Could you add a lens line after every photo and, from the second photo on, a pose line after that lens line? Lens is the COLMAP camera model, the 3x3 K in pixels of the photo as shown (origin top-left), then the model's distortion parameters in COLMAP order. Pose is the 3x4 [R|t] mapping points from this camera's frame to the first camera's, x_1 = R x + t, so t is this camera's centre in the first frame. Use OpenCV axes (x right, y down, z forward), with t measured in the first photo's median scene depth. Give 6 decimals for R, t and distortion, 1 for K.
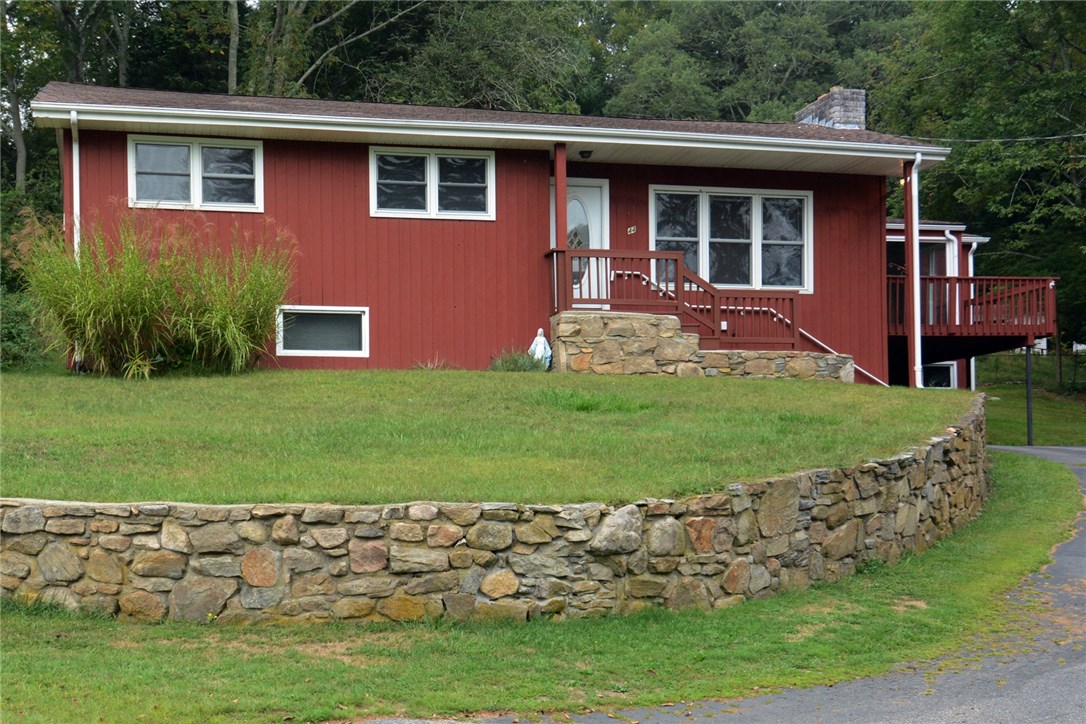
lens RADIAL K [[1250.9, 0, 577.2], [0, 1250.9, 365.3], [0, 0, 1]] dist [0.040916, -0.051014]
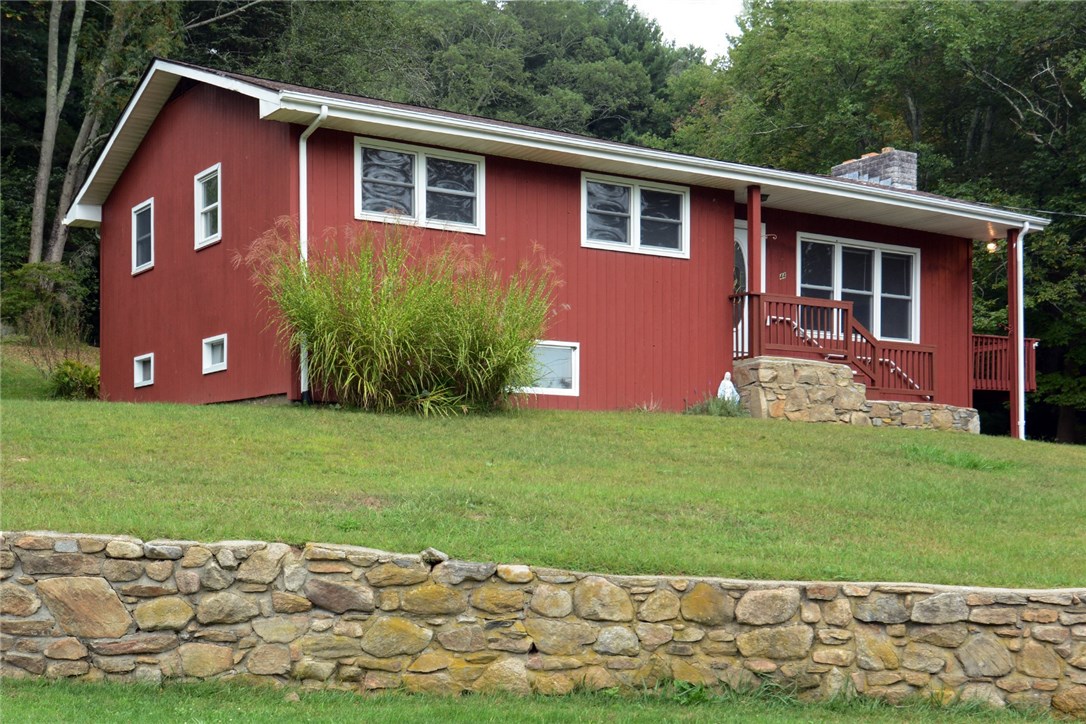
lens RADIAL K [[1250.9, 0, 577.2], [0, 1250.9, 365.3], [0, 0, 1]] dist [0.040916, -0.051014]
pose [[0.949632, 0.044566, 0.310182, -0.448595], [-0.039940, 0.998976, -0.021251, -0.009365], [-0.310812, 0.007792, 0.950439, 0.107300]]
